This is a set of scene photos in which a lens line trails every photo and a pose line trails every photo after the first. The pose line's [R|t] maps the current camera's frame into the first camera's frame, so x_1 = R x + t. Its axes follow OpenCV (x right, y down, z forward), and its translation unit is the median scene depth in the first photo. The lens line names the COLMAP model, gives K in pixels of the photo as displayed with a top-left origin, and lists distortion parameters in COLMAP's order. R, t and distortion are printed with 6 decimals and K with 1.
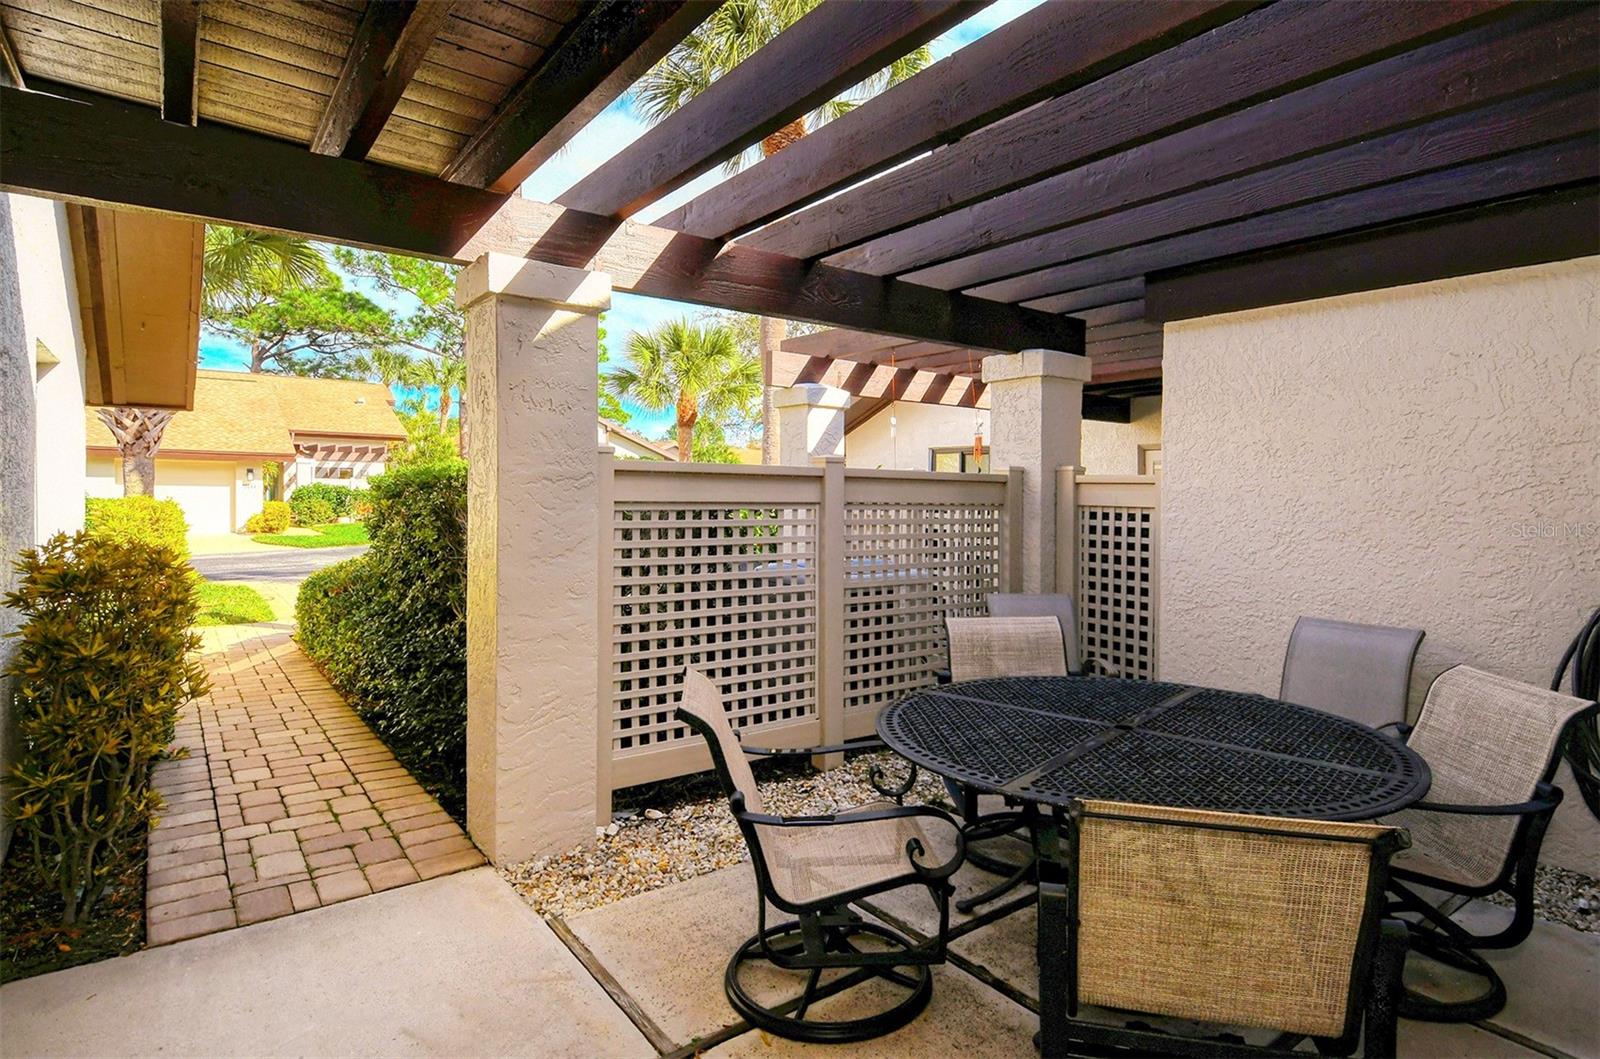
lens RADIAL K [[840.4, 0, 813.5], [0, 840.4, 506.6], [0, 0, 1]] dist [0.025175, -0.018286]
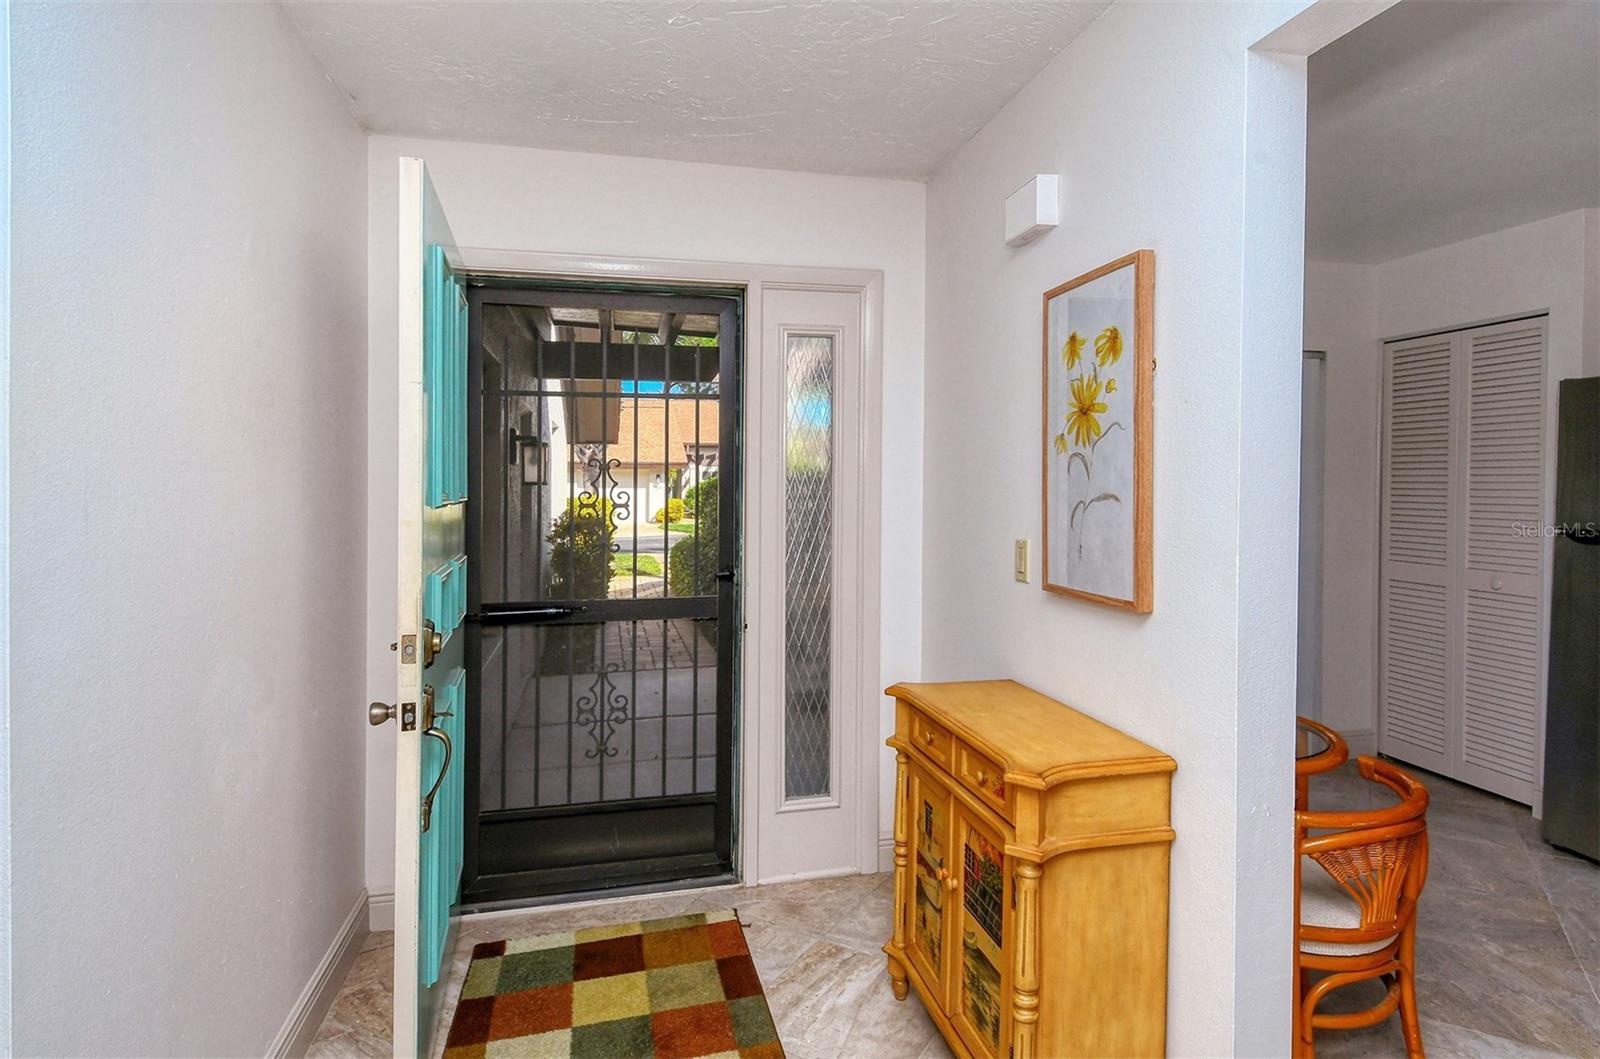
lens RADIAL K [[840.4, 0, 813.5], [0, 840.4, 506.6], [0, 0, 1]] dist [0.025175, -0.018286]
pose [[0.915512, -0.002392, -0.402284, 0.097786], [0.004394, 0.999982, 0.004054, 0.001614], [0.402267, -0.005479, 0.915506, -0.122887]]
